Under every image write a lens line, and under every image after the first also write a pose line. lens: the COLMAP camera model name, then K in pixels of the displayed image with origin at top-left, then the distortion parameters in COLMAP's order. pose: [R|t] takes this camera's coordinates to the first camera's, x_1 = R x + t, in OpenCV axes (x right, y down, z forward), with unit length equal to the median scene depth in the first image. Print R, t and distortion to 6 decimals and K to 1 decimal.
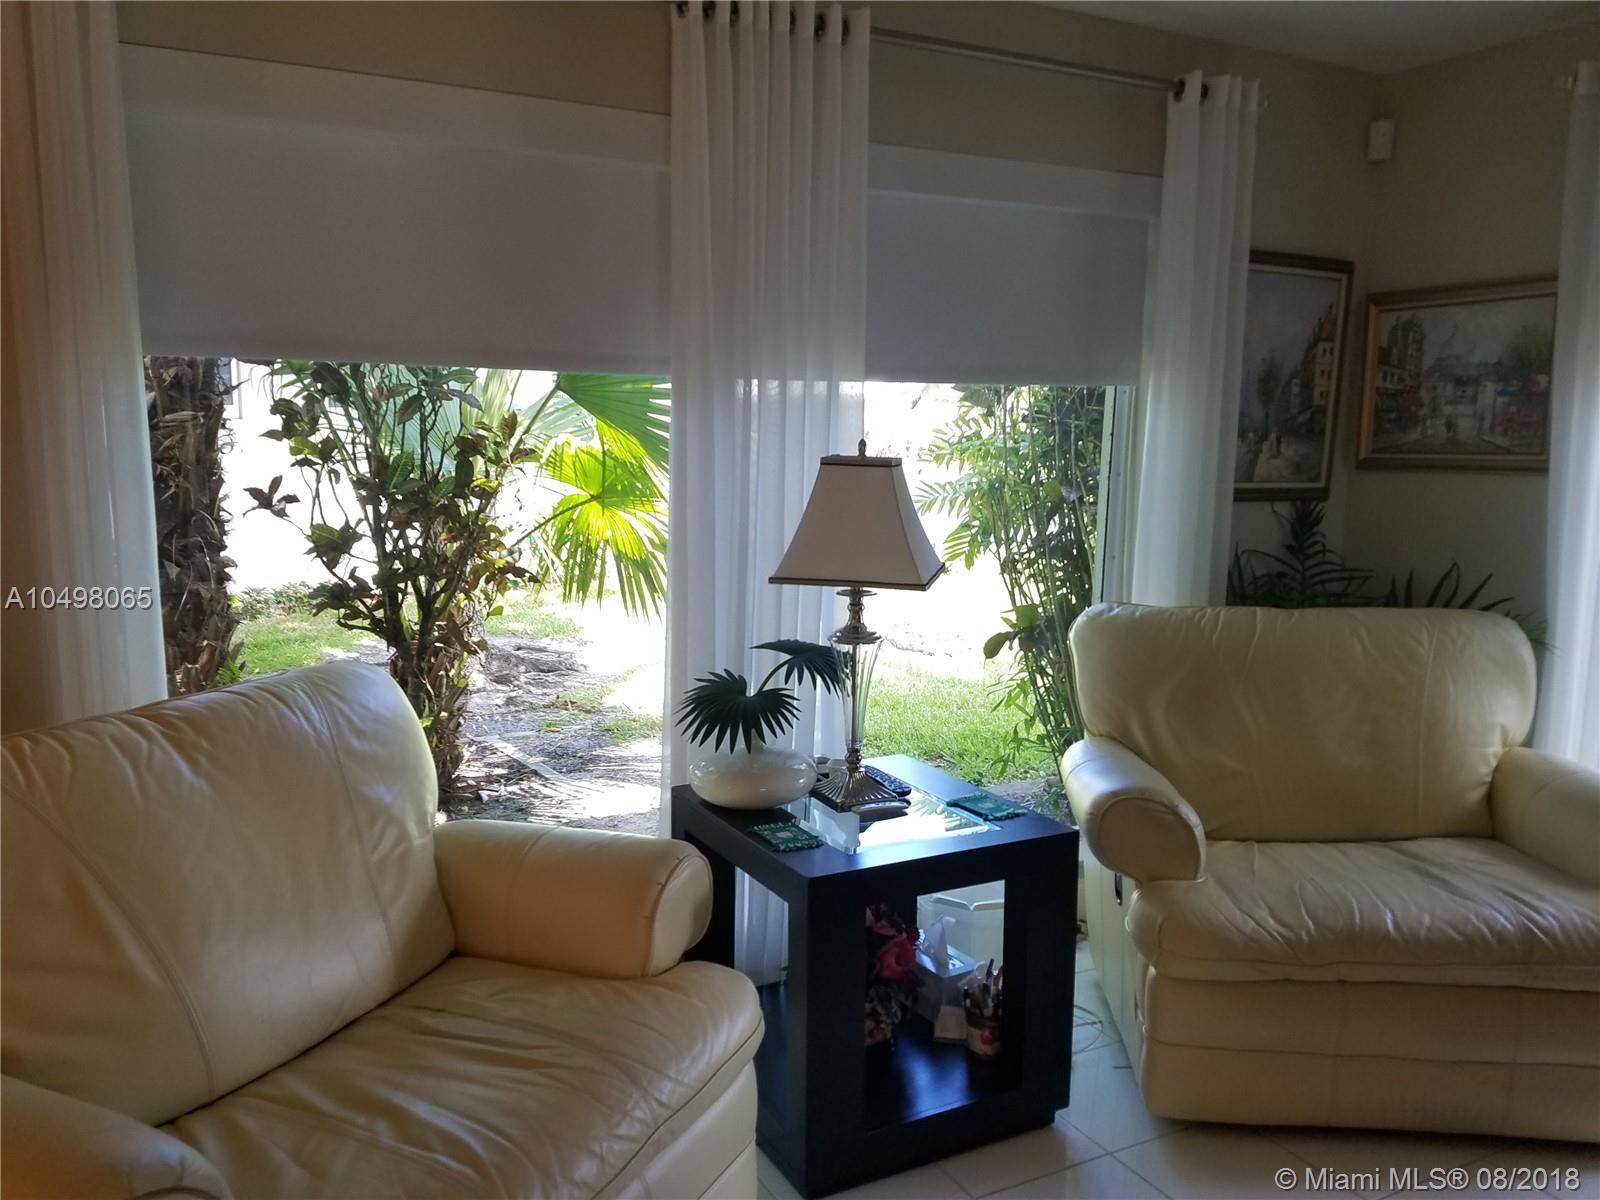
lens RADIAL K [[1333.8, 0, 800.4], [0, 1333.8, 553.8], [0, 0, 1]] dist [0.013869, 0.005962]
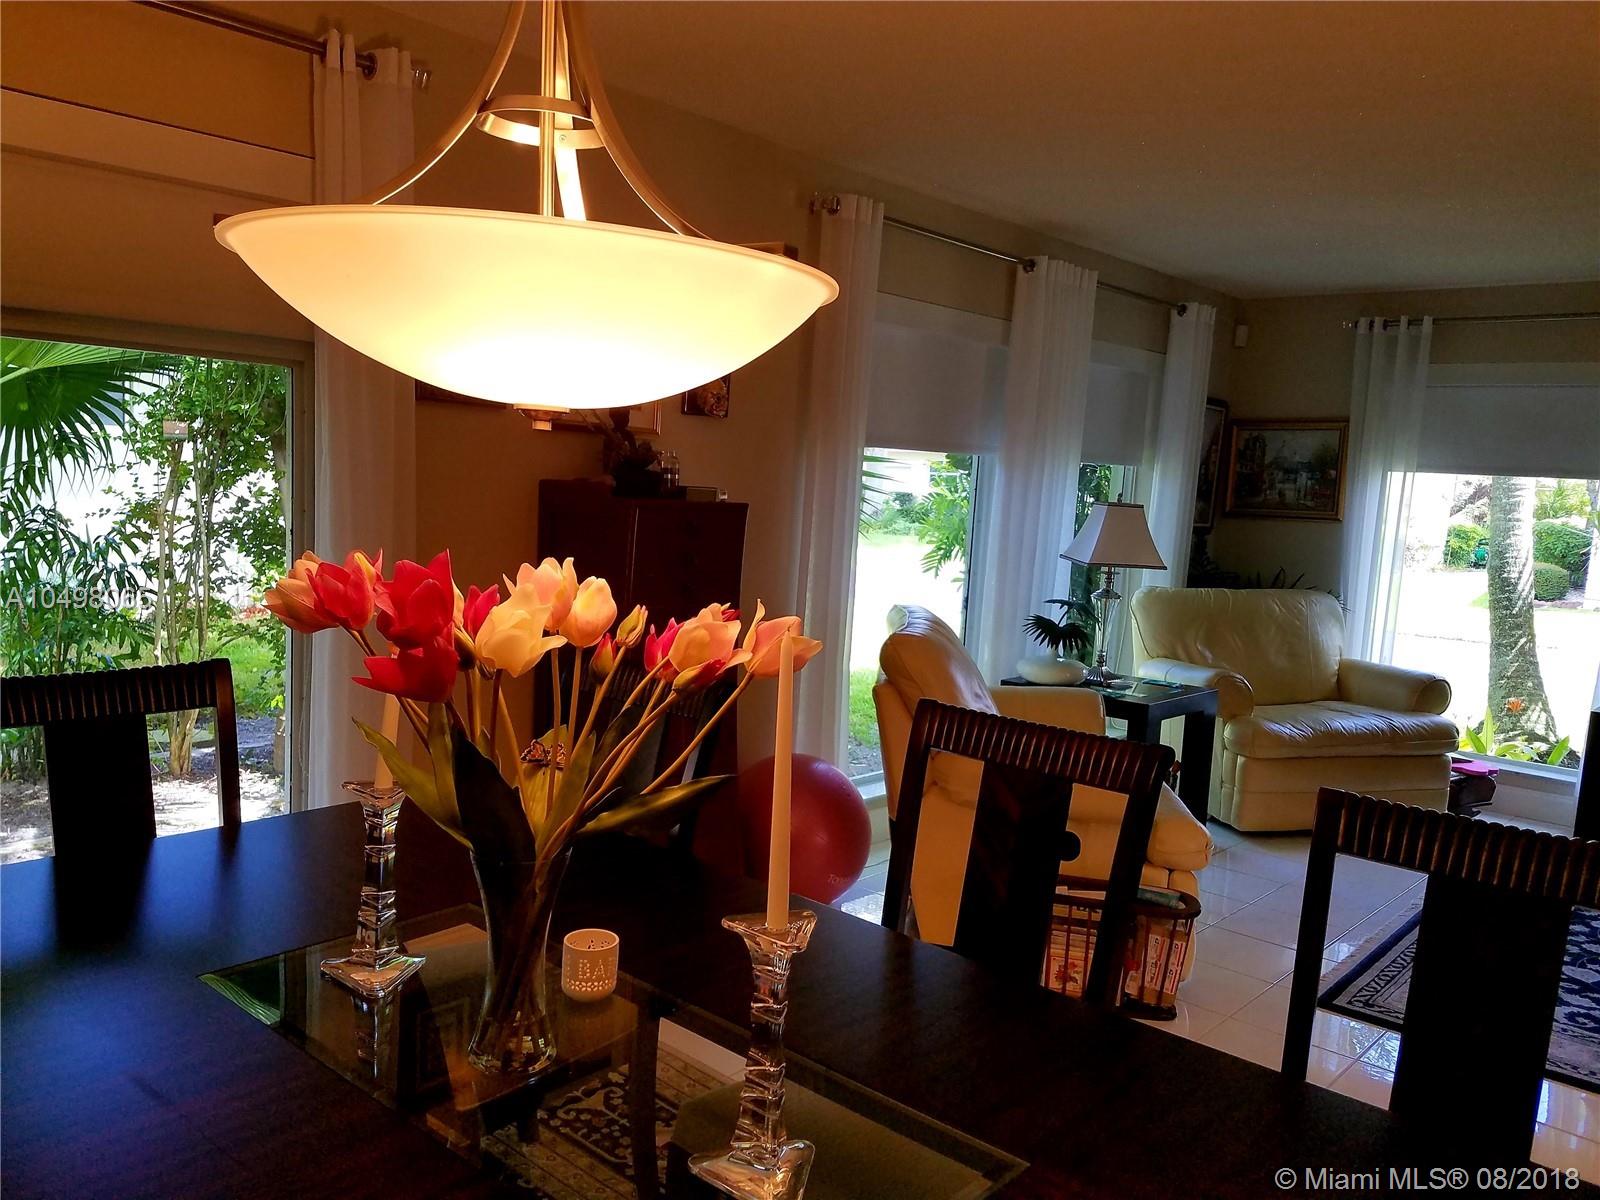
lens RADIAL K [[1238.9, 0, 800.0], [0, 1238.9, 600.0], [0, 0, 1]] dist [0.106881, 0.000348]
pose [[0.939432, 0.000894, 0.342734, -0.770054], [-0.002388, 0.999989, 0.003937, 0.047582], [-0.342726, -0.004517, 0.939424, -0.434193]]
